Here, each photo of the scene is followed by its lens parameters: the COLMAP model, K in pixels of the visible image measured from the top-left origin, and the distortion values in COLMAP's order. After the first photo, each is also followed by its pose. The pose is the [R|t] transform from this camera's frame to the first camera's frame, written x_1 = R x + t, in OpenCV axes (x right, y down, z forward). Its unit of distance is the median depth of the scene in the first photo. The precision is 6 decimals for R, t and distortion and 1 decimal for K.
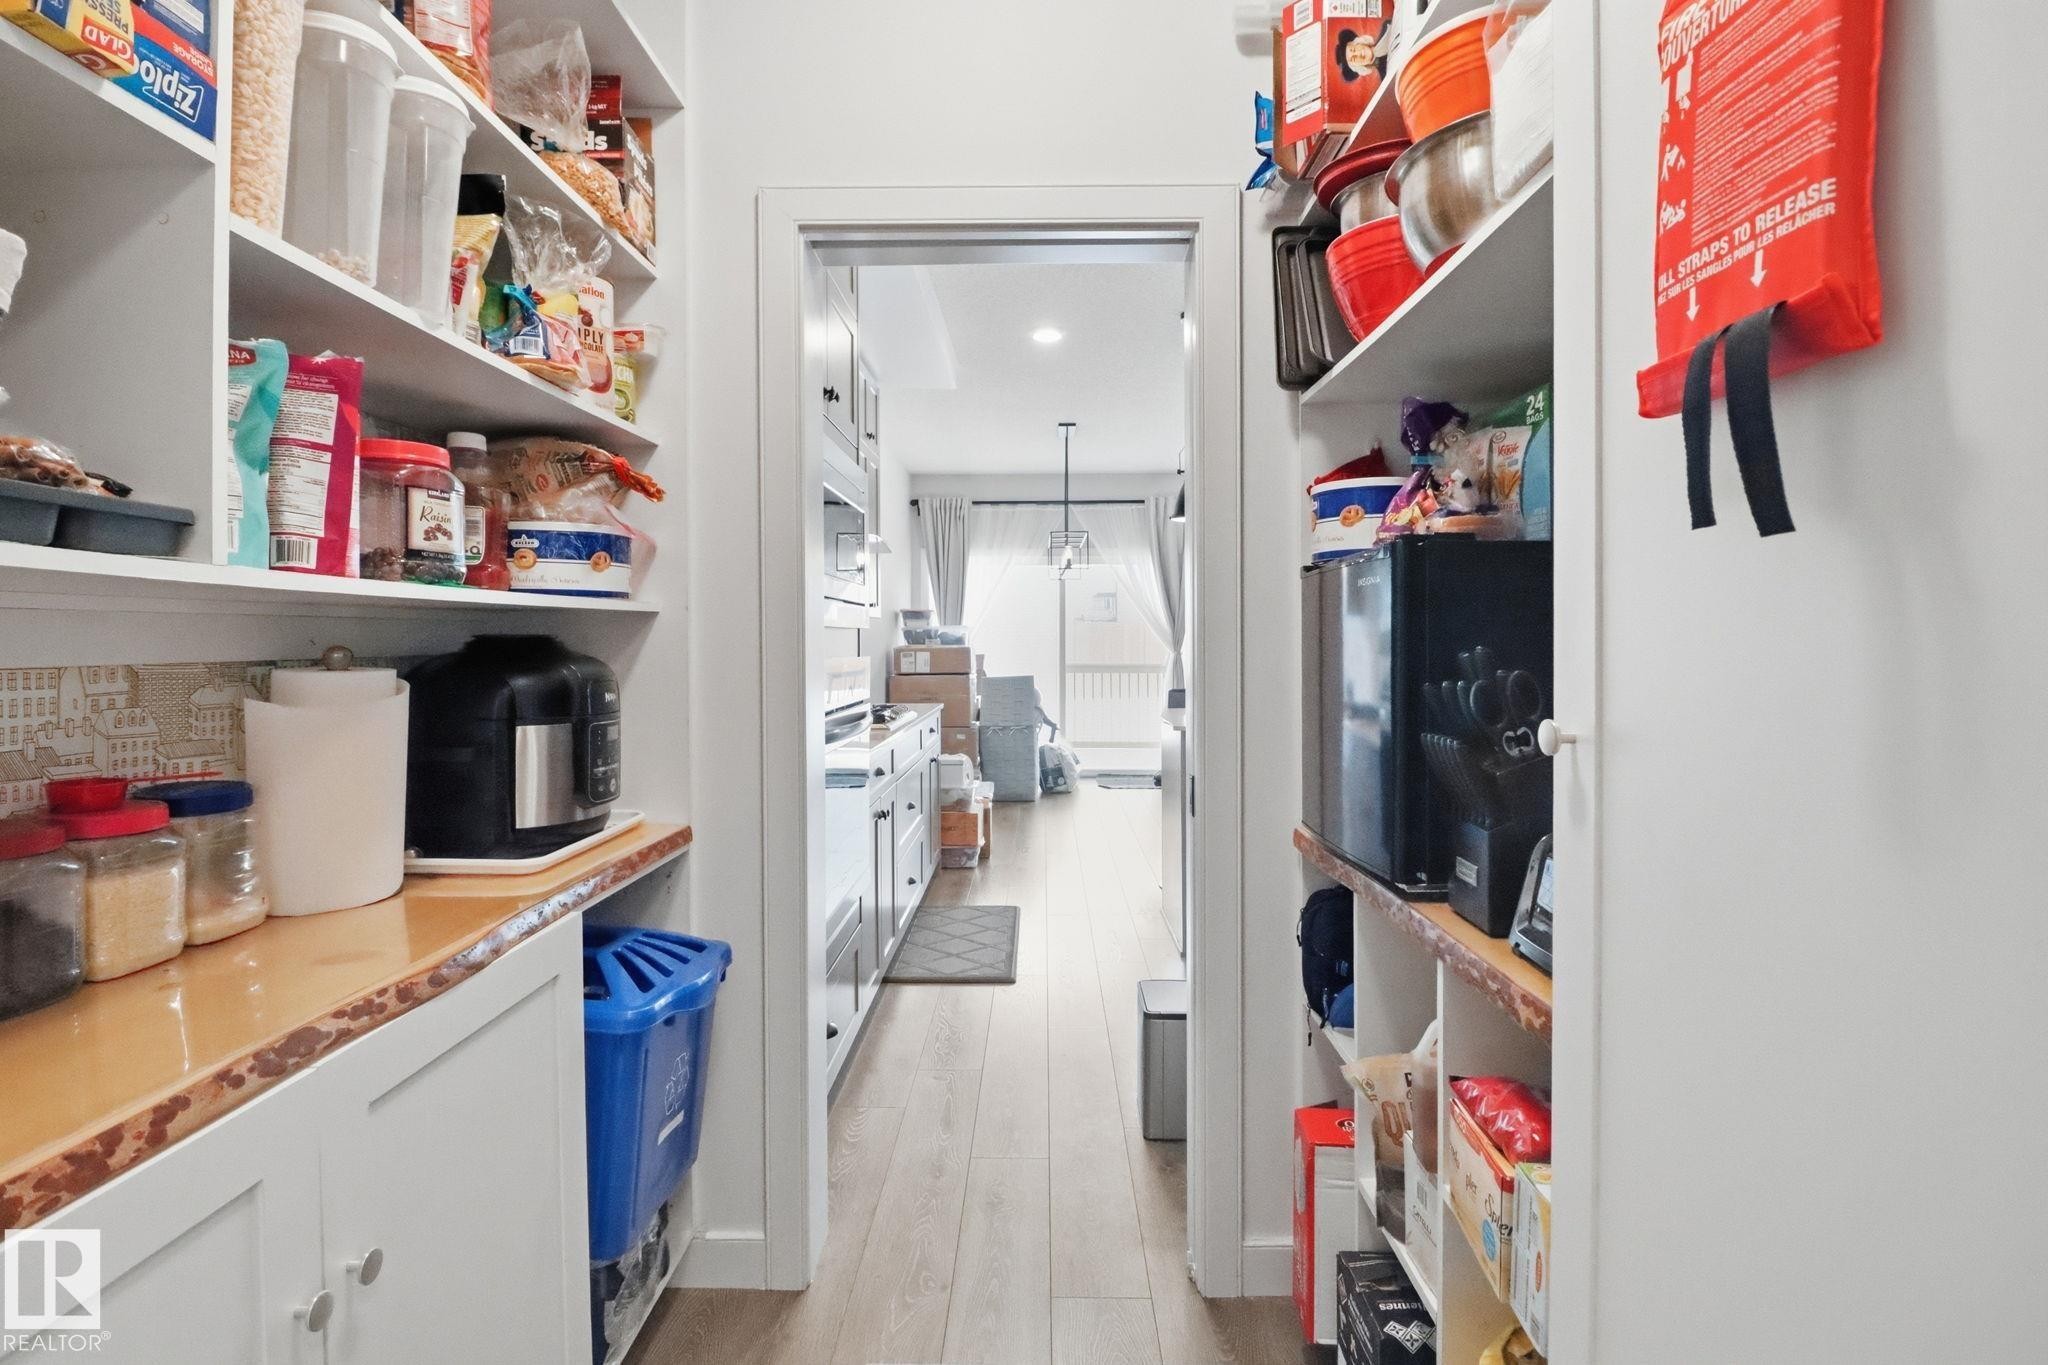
lens RADIAL K [[987.1, 0, 1022.4], [0, 987.1, 648.6], [0, 0, 1]] dist [0.002963, 0.000395]
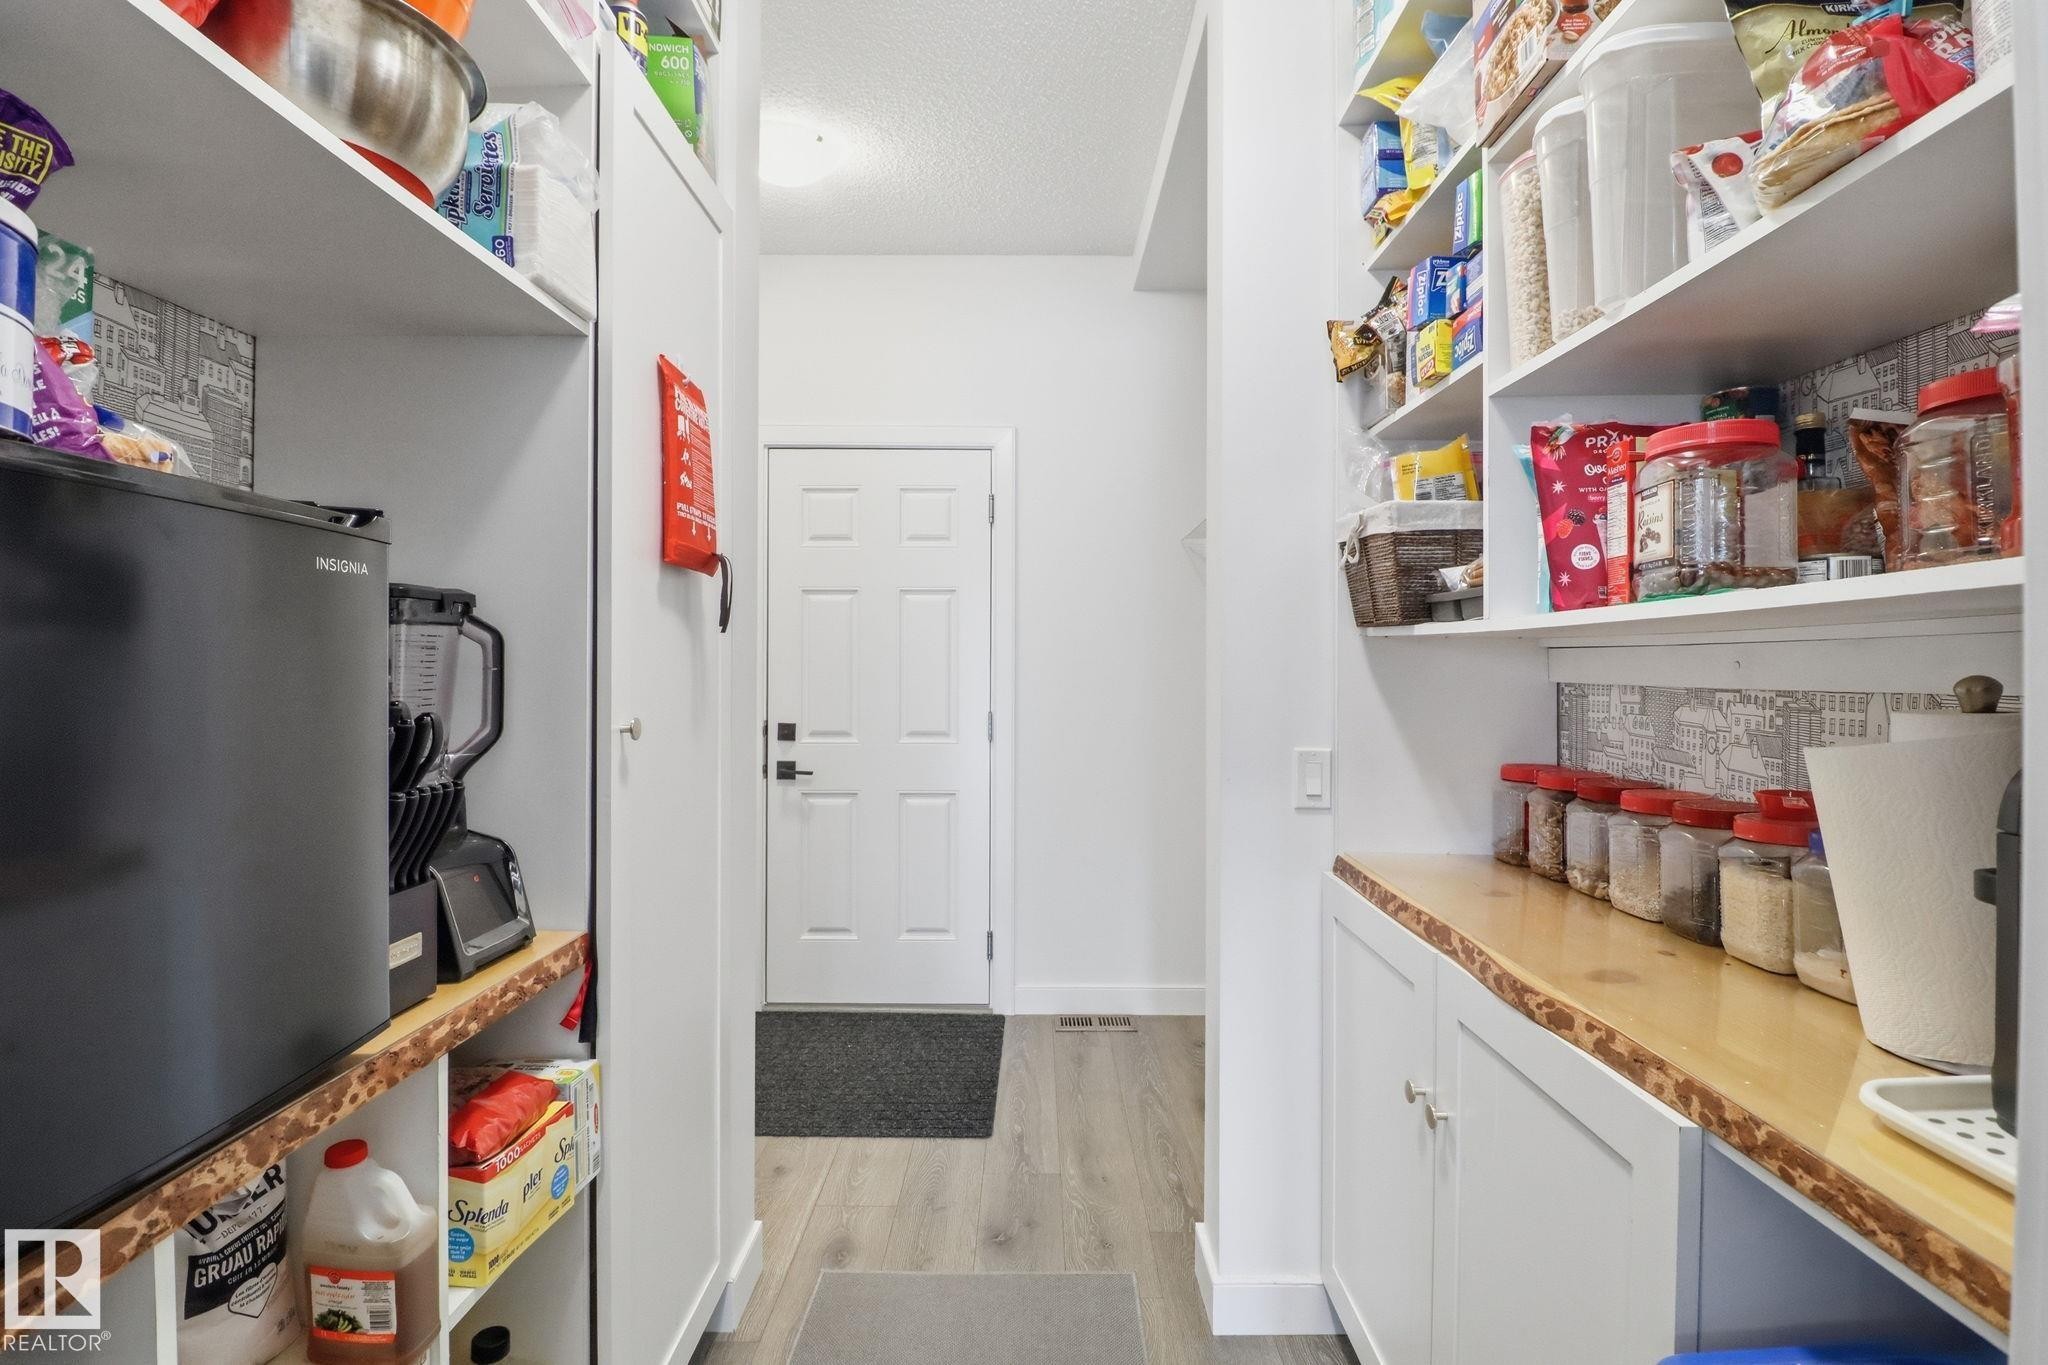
lens RADIAL K [[987.1, 0, 1022.4], [0, 987.1, 648.6], [0, 0, 1]] dist [0.002963, 0.000395]
pose [[-0.999079, -0.009448, -0.041852, -0.030733], [-0.009785, 0.999921, 0.007852, -0.030038], [0.041775, 0.008255, -0.999093, 2.163888]]
